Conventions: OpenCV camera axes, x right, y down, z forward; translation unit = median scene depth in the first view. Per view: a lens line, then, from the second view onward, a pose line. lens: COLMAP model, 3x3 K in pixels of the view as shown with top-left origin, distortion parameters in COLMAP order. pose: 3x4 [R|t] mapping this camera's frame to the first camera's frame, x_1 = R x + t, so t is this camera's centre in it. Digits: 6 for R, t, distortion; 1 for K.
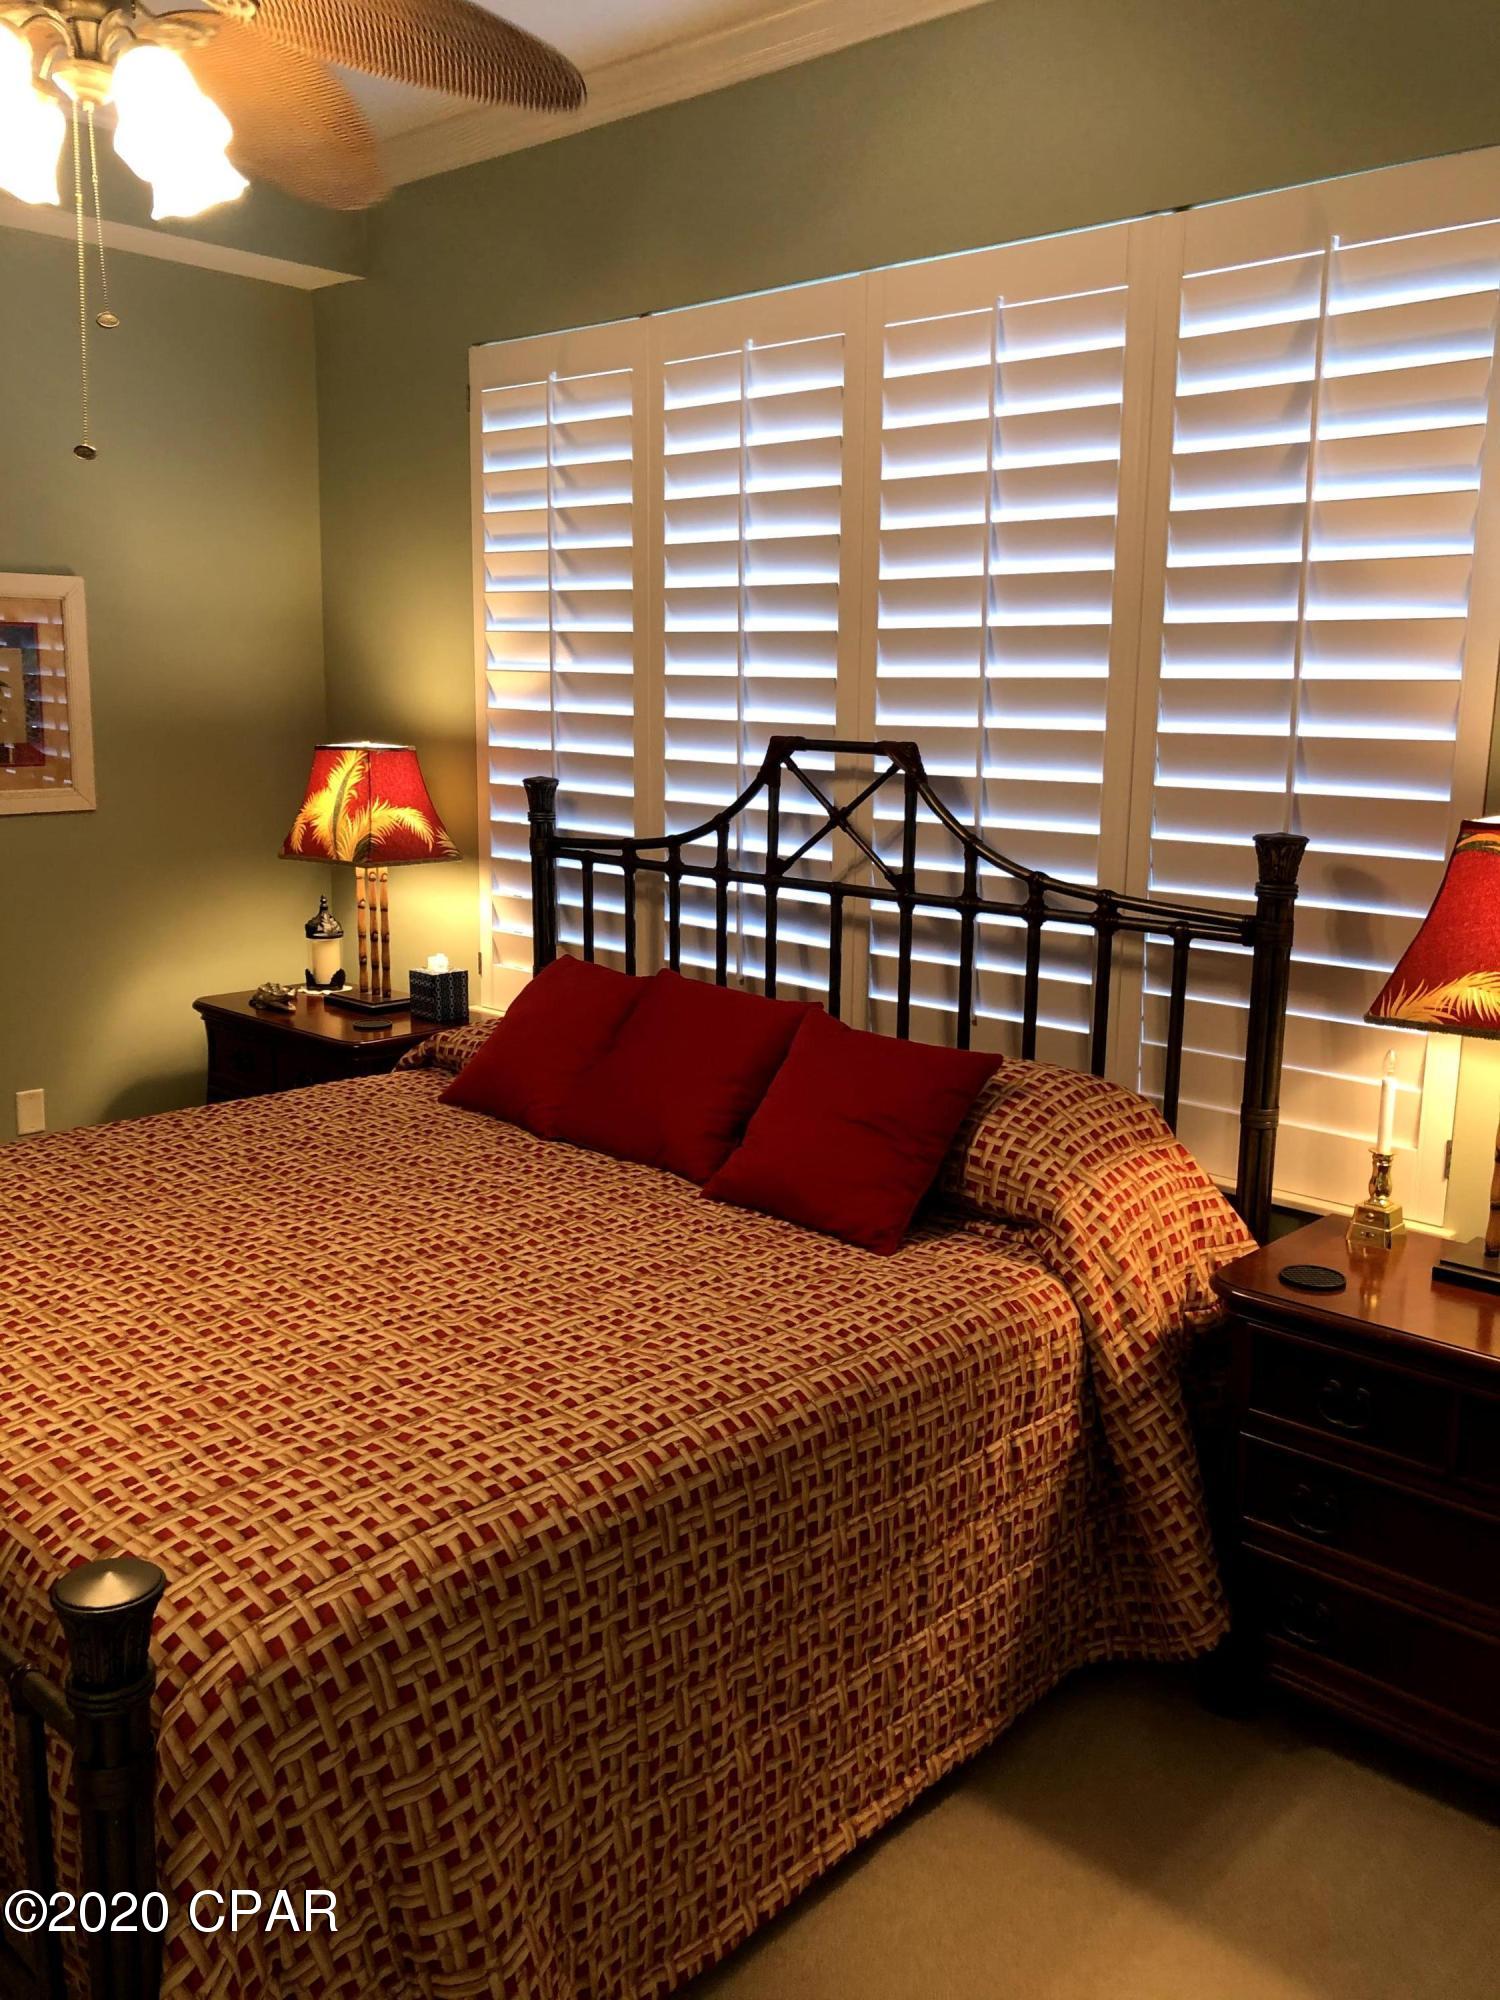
lens RADIAL K [[1645.1, 0, 748.8], [0, 1645.1, 1009.3], [0, 0, 1]] dist [0.078810, -0.196131]
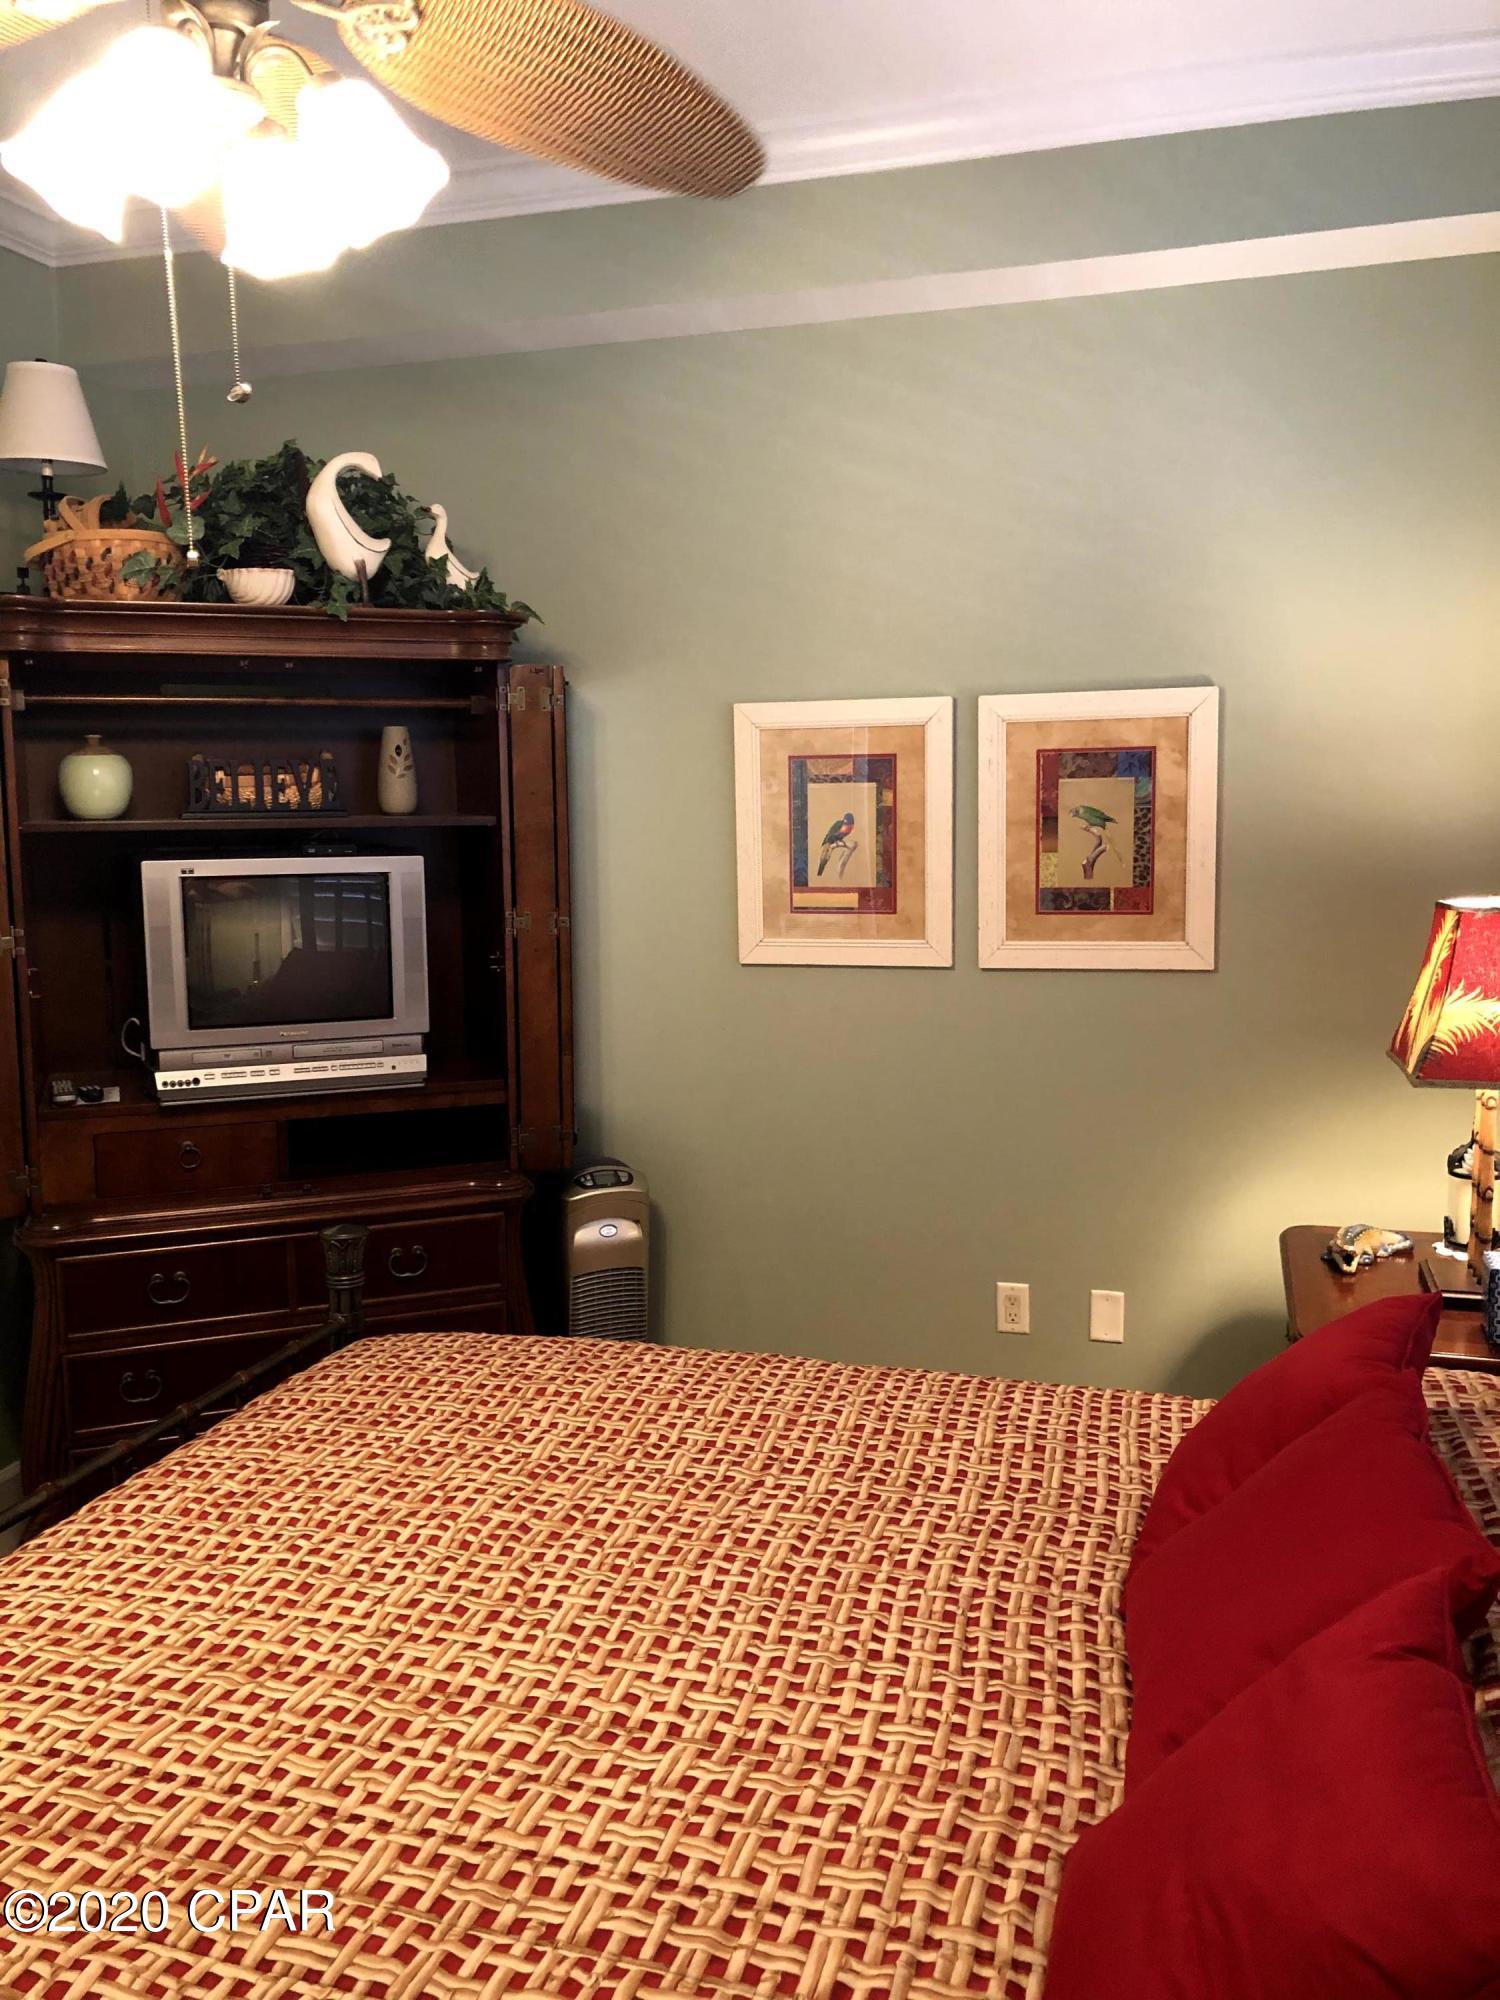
lens RADIAL K [[1645.1, 0, 748.8], [0, 1645.1, 1009.3], [0, 0, 1]] dist [0.078810, -0.196131]
pose [[0.441654, 0.093946, -0.892253, 0.236227], [-0.154774, 0.987571, 0.027371, -0.091530], [0.883735, 0.126009, 0.450705, 0.451050]]
